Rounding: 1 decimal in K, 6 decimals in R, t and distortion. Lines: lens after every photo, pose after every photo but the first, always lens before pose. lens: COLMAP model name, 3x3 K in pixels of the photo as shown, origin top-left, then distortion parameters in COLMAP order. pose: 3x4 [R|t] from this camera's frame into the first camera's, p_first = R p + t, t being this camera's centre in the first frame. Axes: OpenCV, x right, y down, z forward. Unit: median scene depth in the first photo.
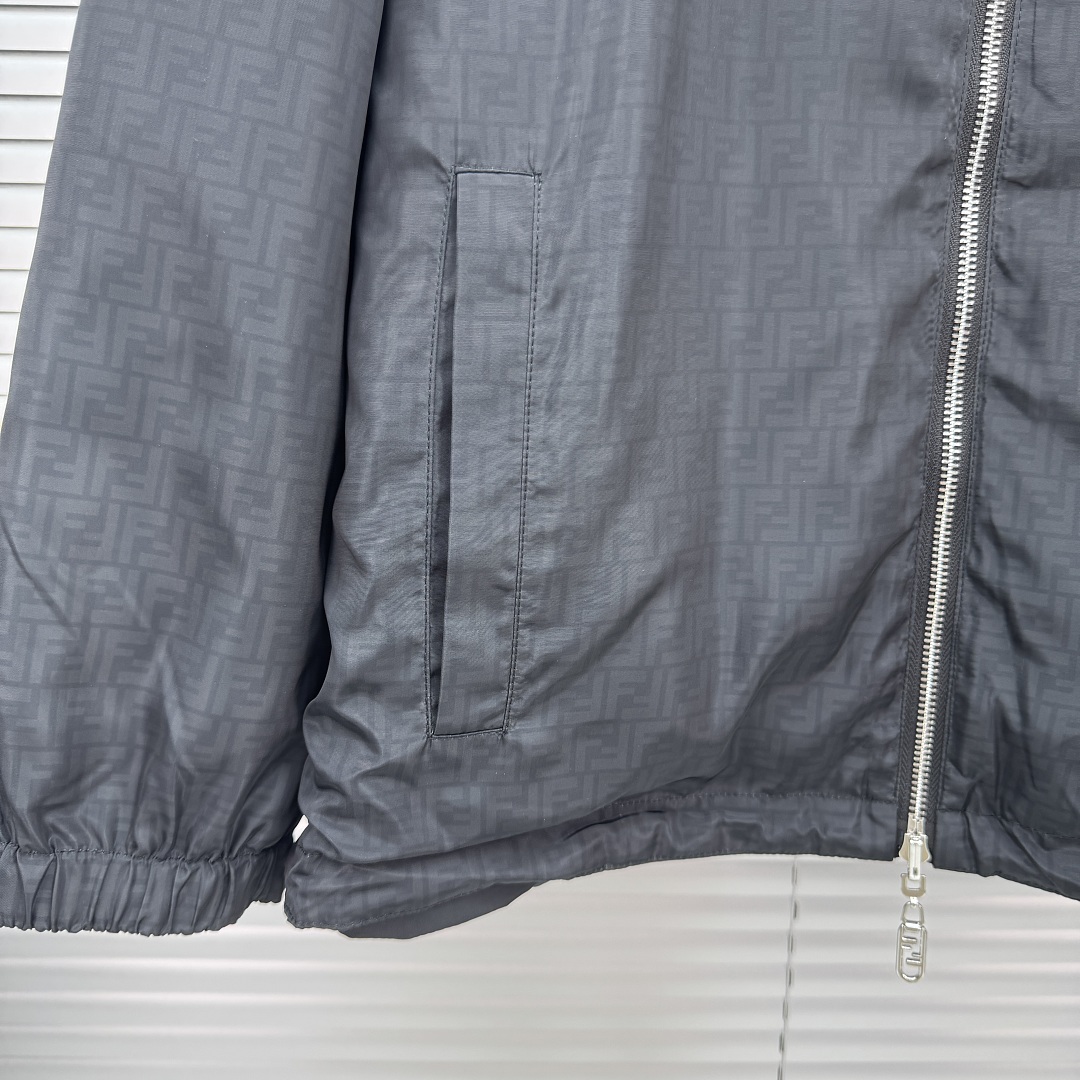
lens RADIAL K [[1046.1, 0, 562.2], [0, 1046.1, 538.8], [0, 0, 1]] dist [0.168084, -0.412880]
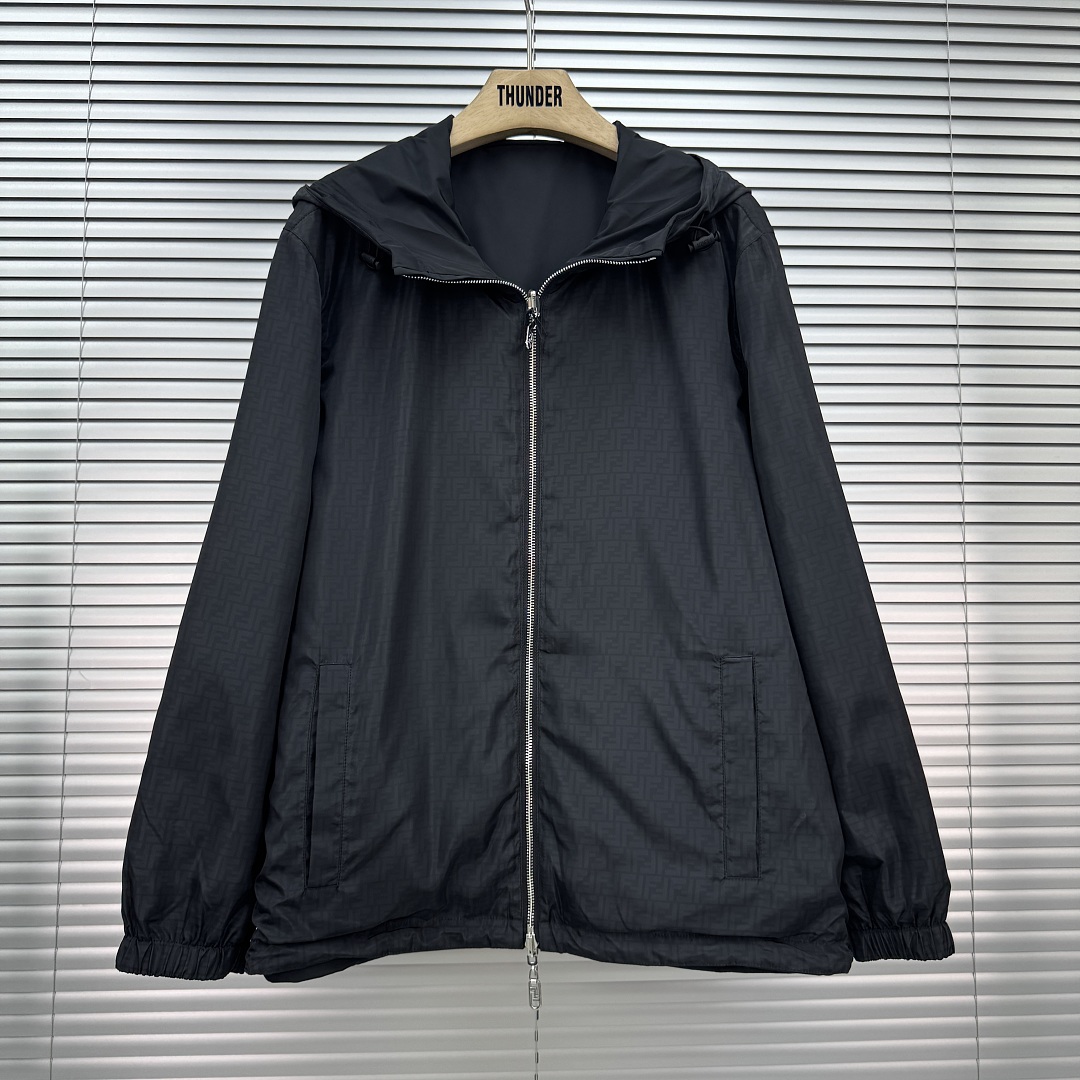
lens RADIAL K [[1035.9, 0, 540.0], [0, 1035.9, 540.0], [0, 0, 1]] dist [0.172674, -0.421719]
pose [[0.999553, -0.025134, 0.016181, 0.399843], [0.028093, 0.974835, -0.221148, -0.045507], [-0.010216, 0.221504, 0.975106, -1.572775]]
